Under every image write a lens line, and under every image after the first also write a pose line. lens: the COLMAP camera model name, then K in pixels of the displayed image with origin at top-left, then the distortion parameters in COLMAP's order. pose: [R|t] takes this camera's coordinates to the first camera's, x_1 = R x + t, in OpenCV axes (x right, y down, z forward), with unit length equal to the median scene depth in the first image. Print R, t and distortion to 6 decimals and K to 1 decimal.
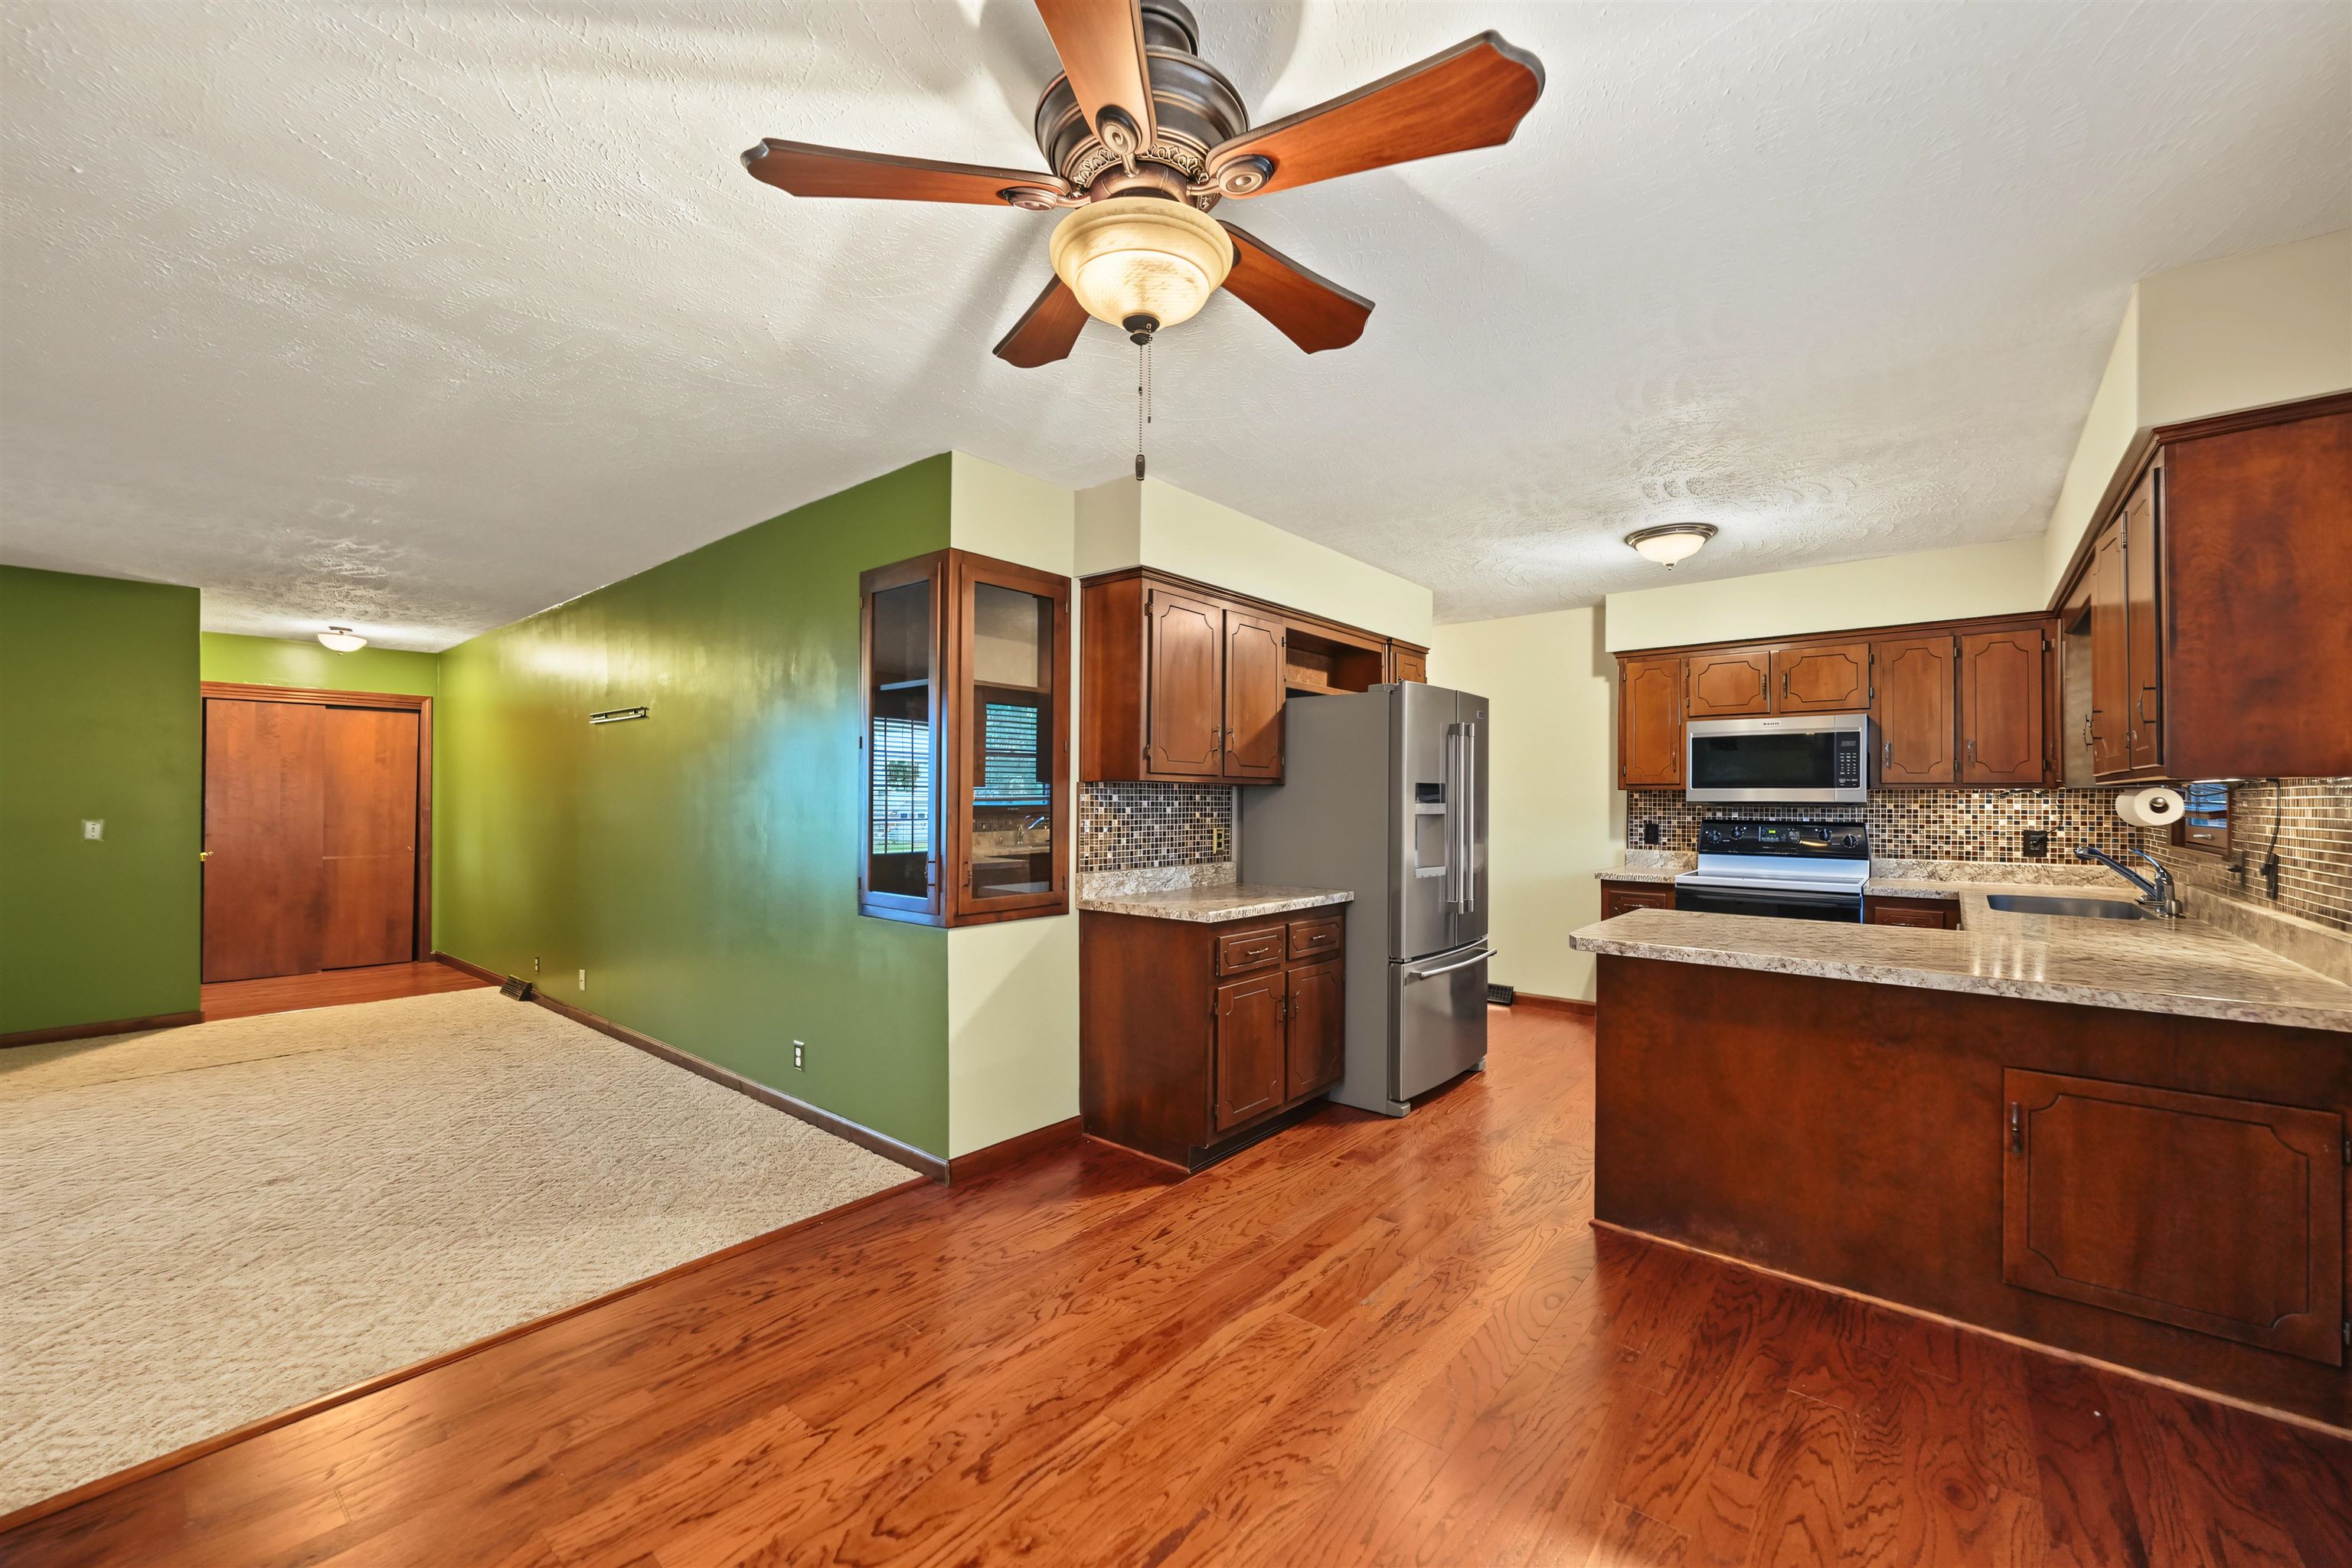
lens RADIAL K [[906.3, 0, 1176.4], [0, 906.3, 797.5], [0, 0, 1]] dist [-0.005997, 0.001393]
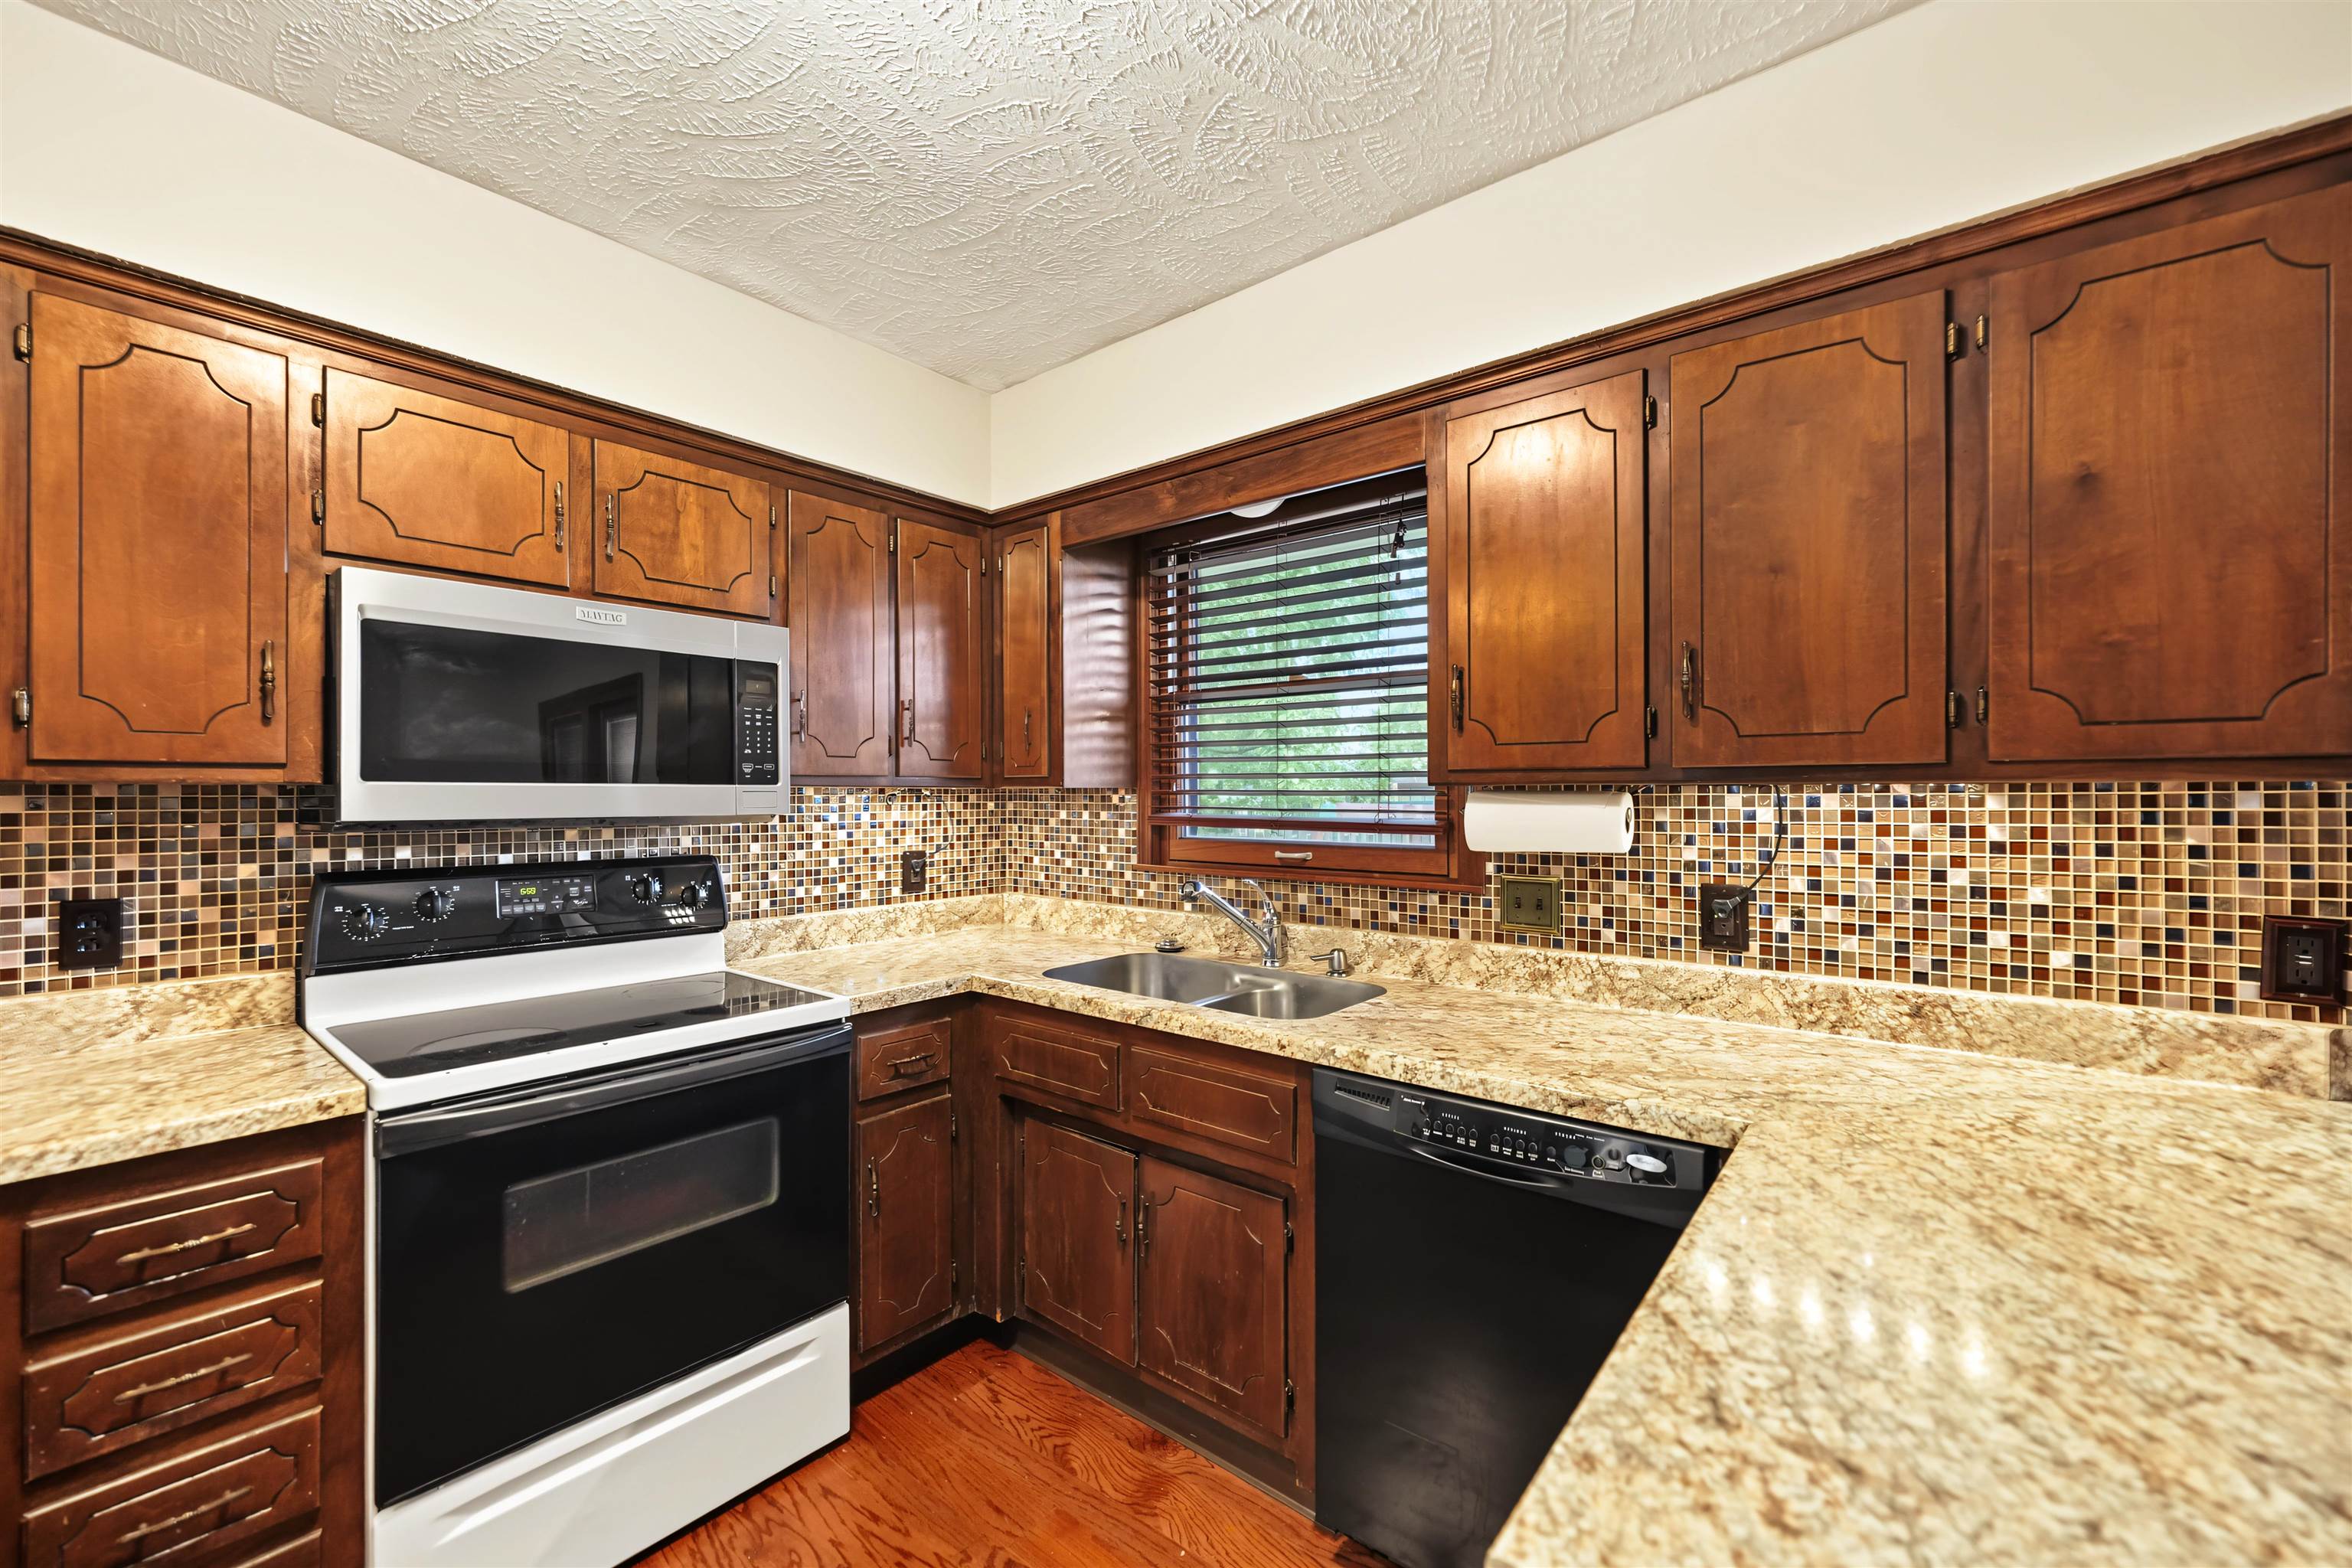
lens RADIAL K [[930.6, 0, 1180.3], [0, 930.6, 791.6], [0, 0, 1]] dist [-0.004049, 0.000246]
pose [[-0.015050, 0.000052, 0.999887, 0.327973], [-0.000191, 1.000000, -0.000055, -0.008175], [-0.999887, -0.000192, -0.015050, 0.962904]]
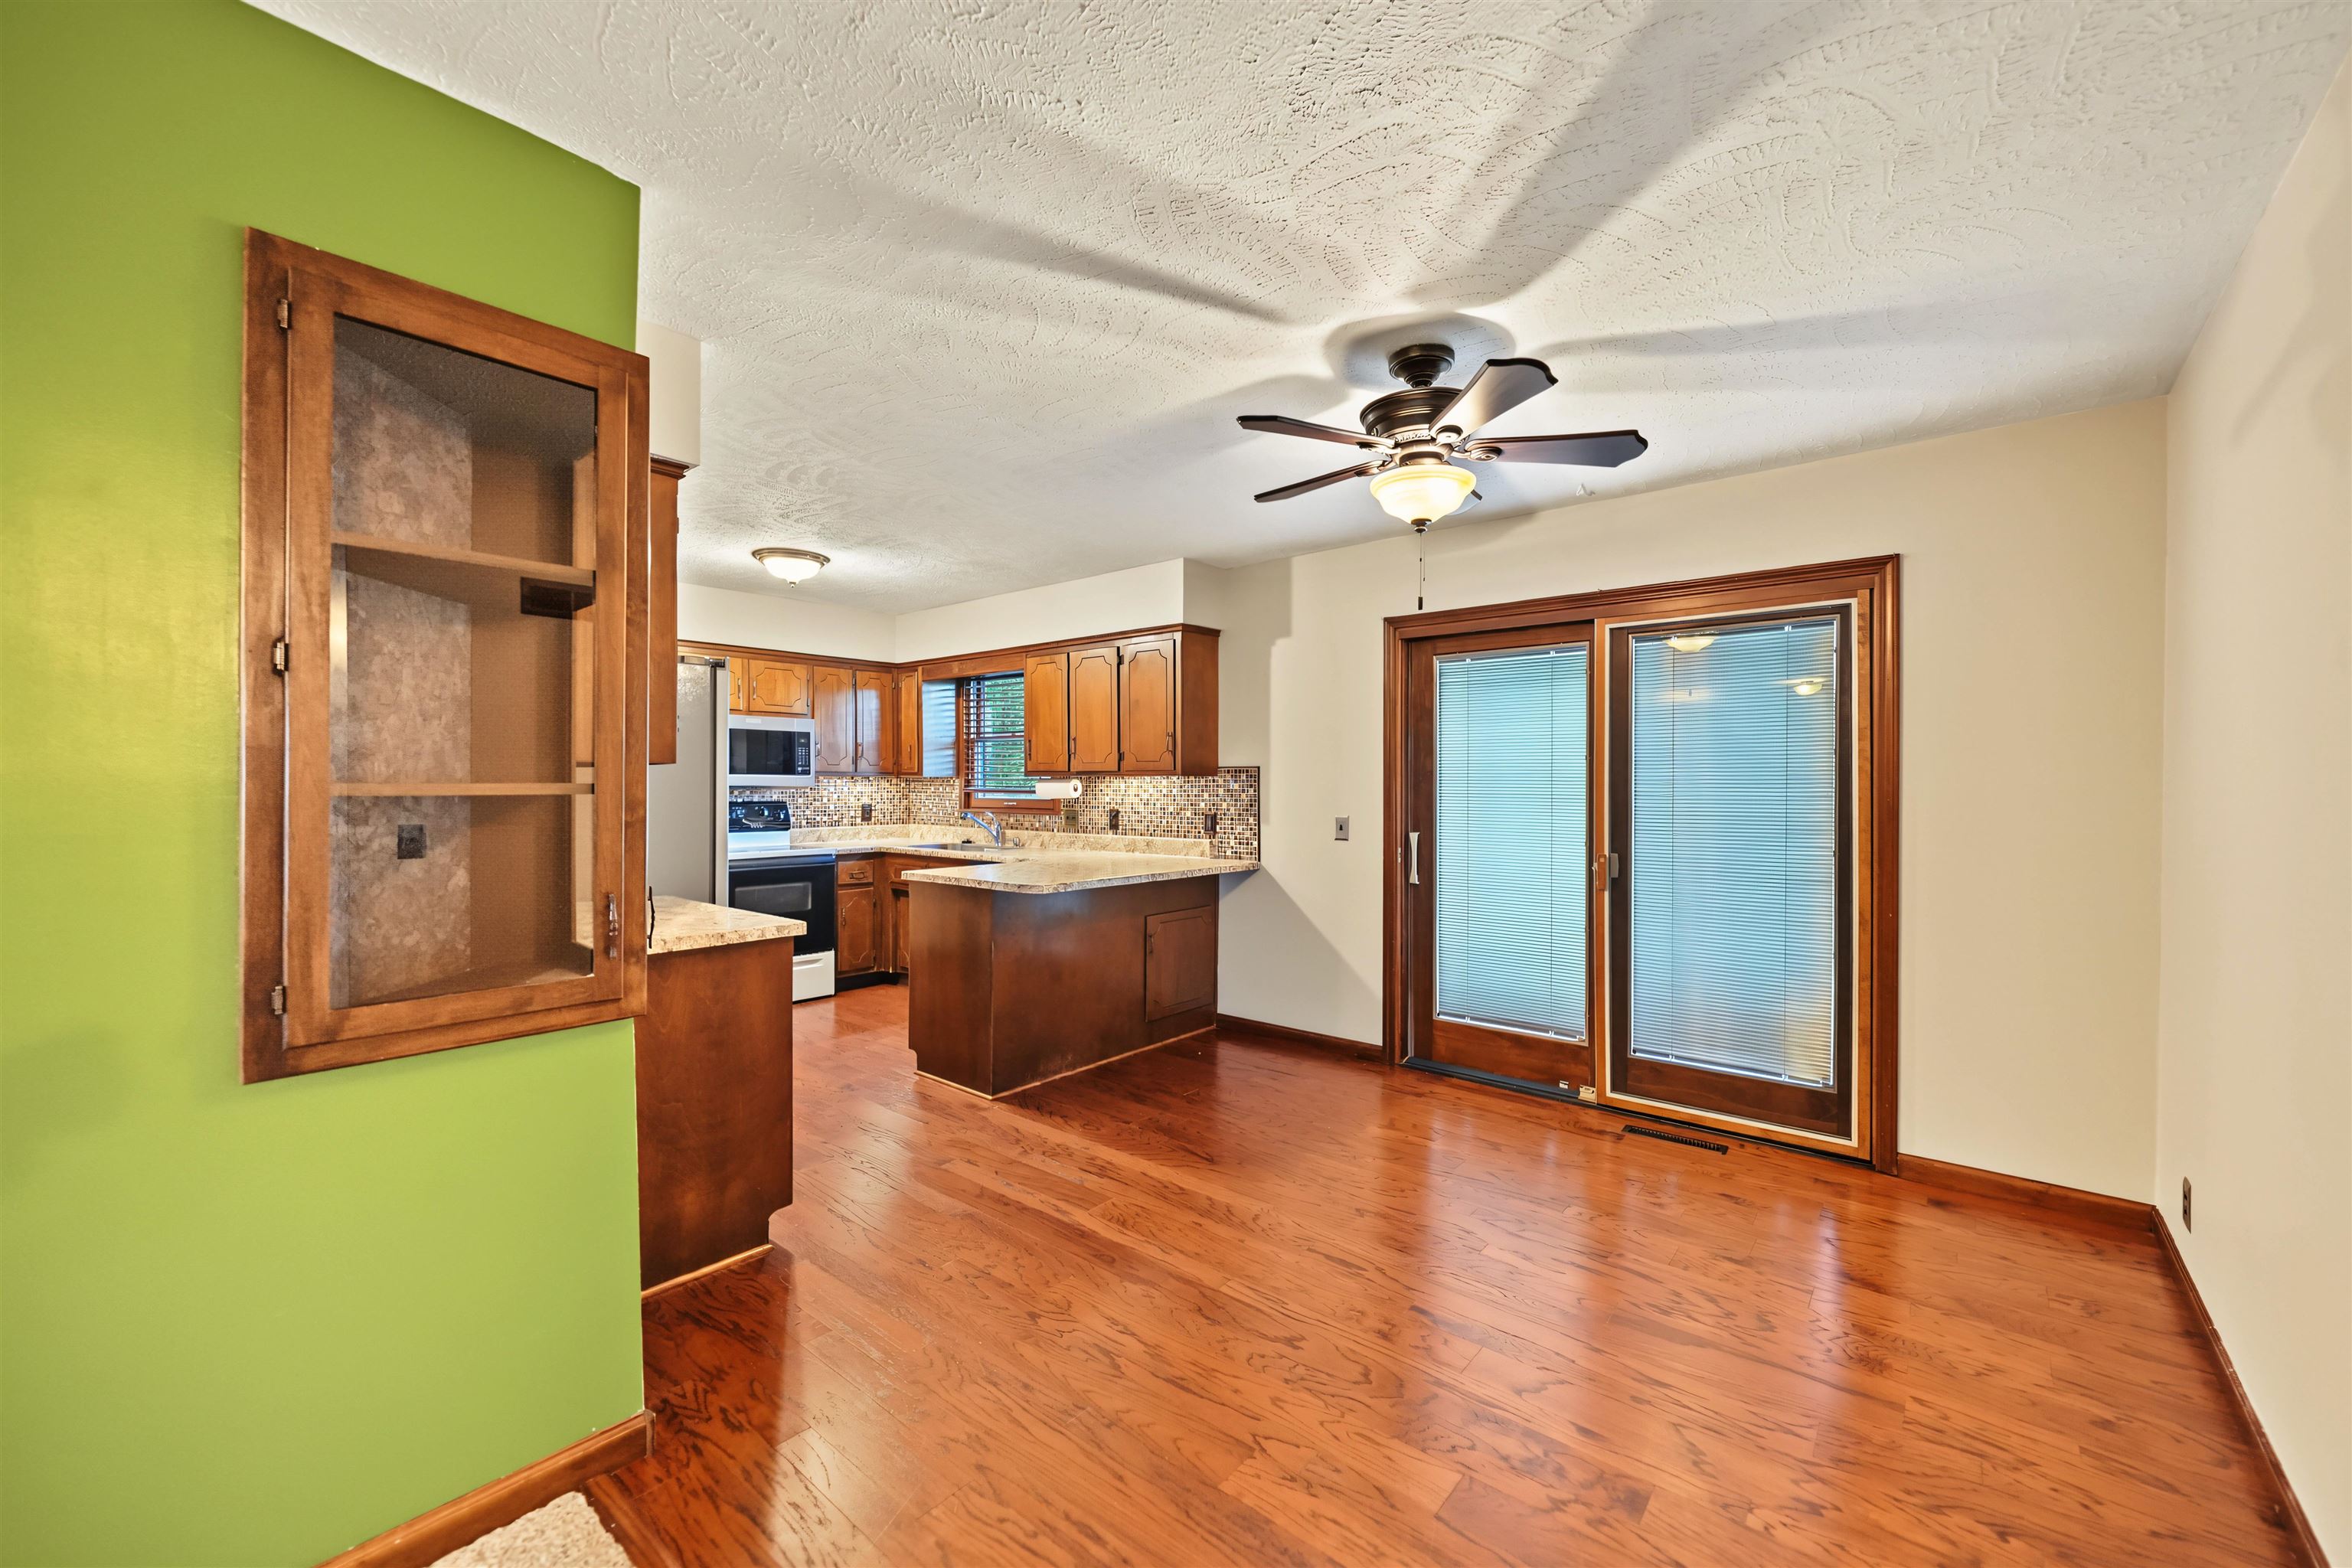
lens RADIAL K [[930.6, 0, 1174.7], [0, 930.6, 786.7], [0, 0, 1]] dist [-0.004049, 0.000246]
pose [[0.006541, -0.005723, 0.999962, -0.711506], [-0.004192, 0.999975, 0.005751, -0.004748], [-0.999970, -0.004229, 0.006517, 0.557283]]
